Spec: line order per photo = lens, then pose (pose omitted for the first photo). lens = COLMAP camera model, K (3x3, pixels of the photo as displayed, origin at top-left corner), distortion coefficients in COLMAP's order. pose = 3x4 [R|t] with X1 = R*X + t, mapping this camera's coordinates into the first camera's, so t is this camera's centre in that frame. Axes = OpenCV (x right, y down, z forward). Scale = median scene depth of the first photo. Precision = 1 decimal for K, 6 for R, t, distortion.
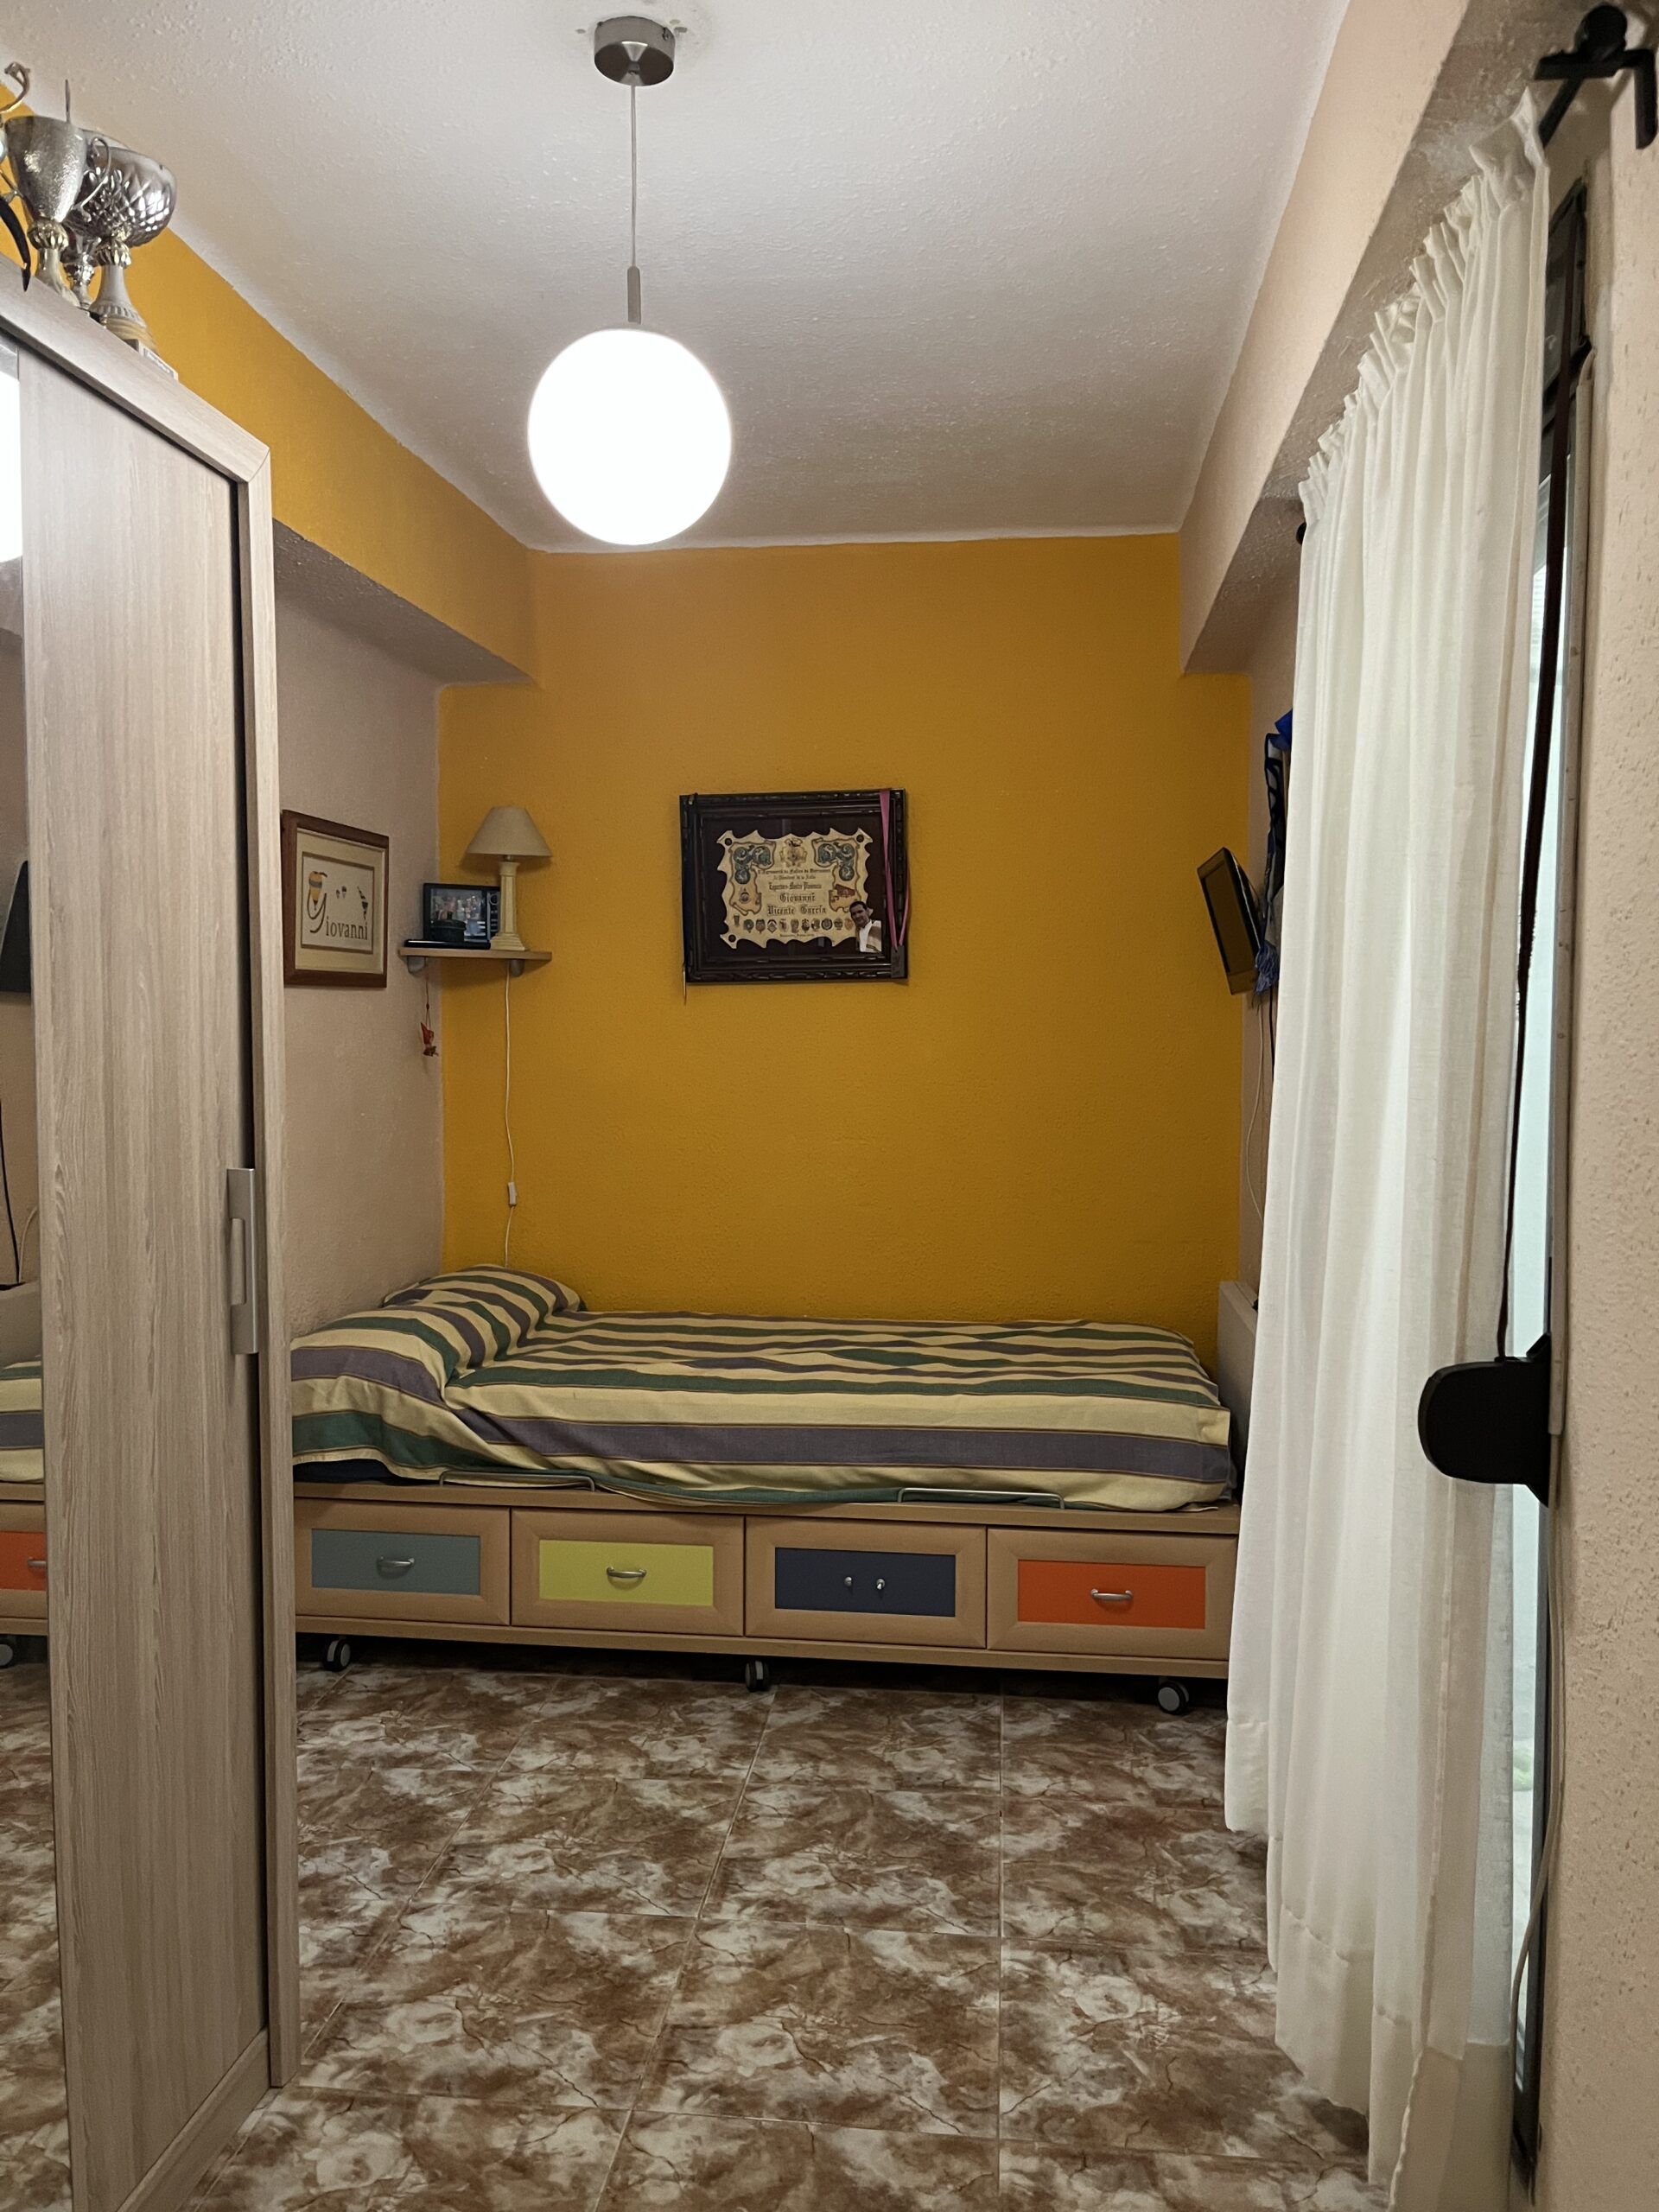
lens RADIAL K [[1670.7, 0, 817.4], [0, 1670.7, 1129.1], [0, 0, 1]] dist [0.063842, -0.087751]
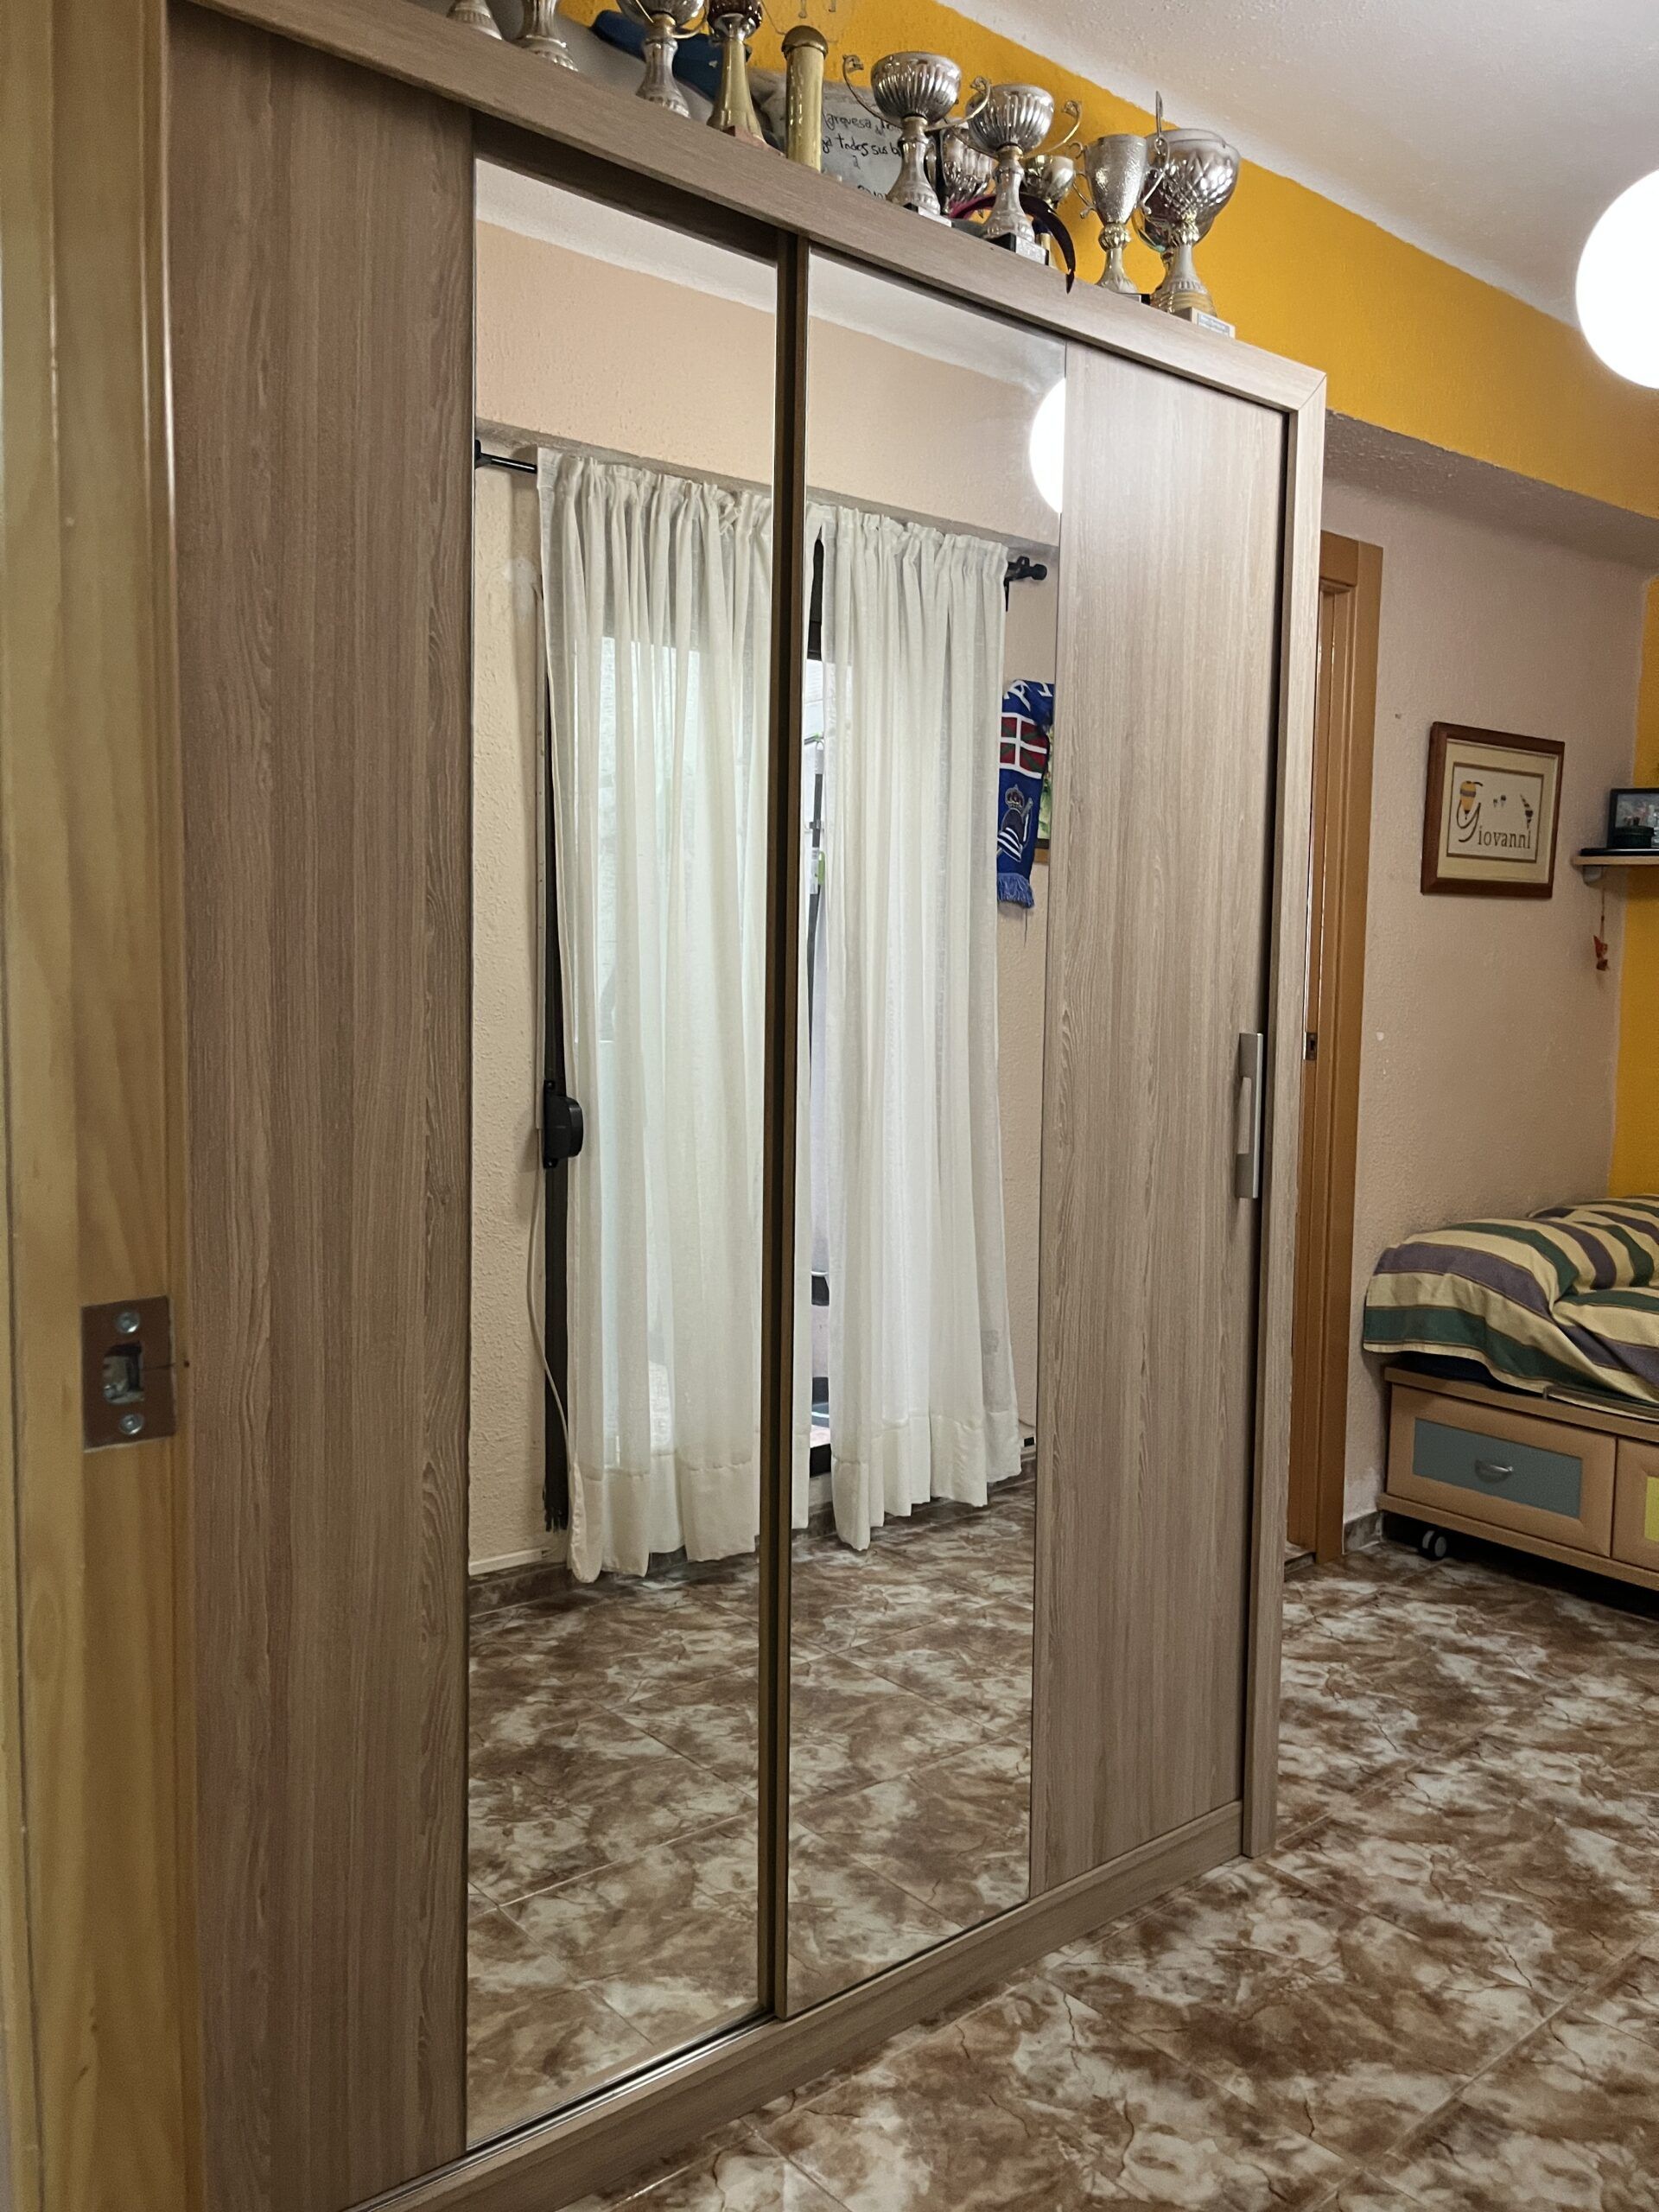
lens RADIAL K [[1670.7, 0, 822.0], [0, 1670.7, 1112.9], [0, 0, 1]] dist [0.063842, -0.087751]
pose [[0.731385, 0.063846, -0.678970, 0.166207], [-0.050918, 0.997941, 0.038991, 0.037376], [0.680062, 0.006055, 0.733130, -0.012584]]
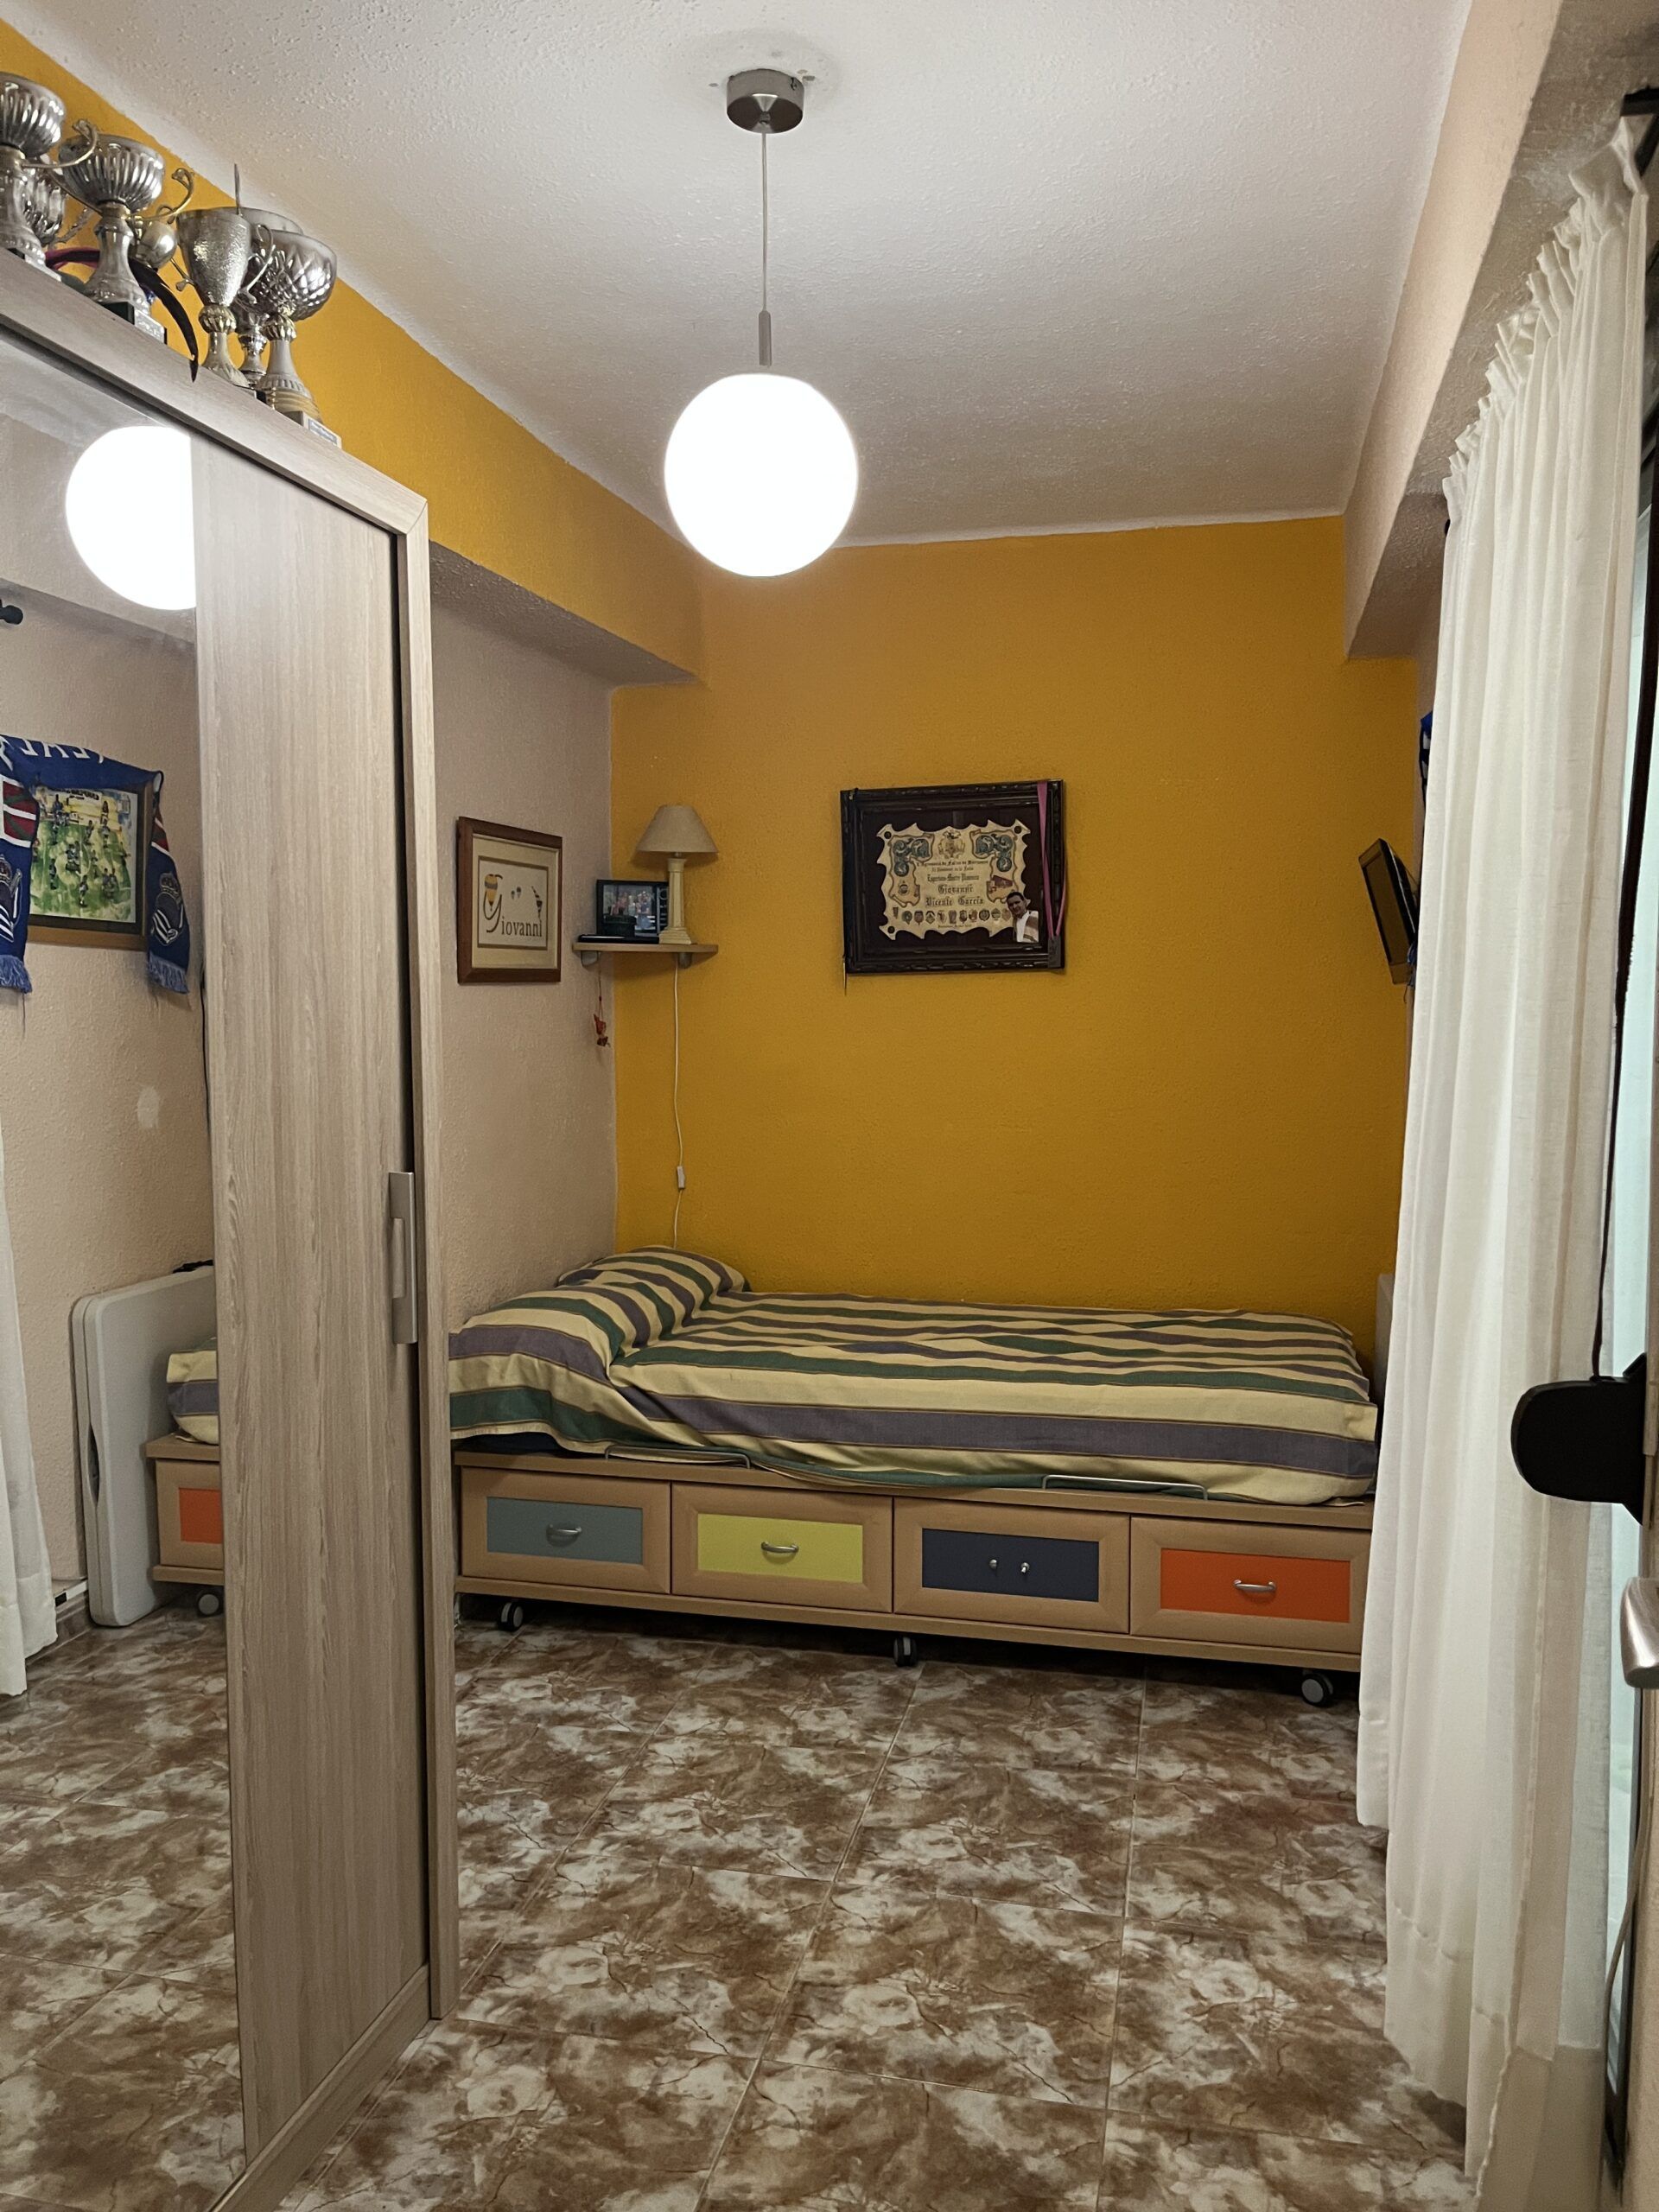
lens RADIAL K [[1670.7, 0, 832.9], [0, 1670.7, 1124.7], [0, 0, 1]] dist [0.063842, -0.087751]
pose [[0.994213, 0.004105, -0.107349, 0.038411], [-0.002282, 0.999851, 0.017096, -0.020537], [0.107403, -0.016752, 0.994074, -0.033130]]
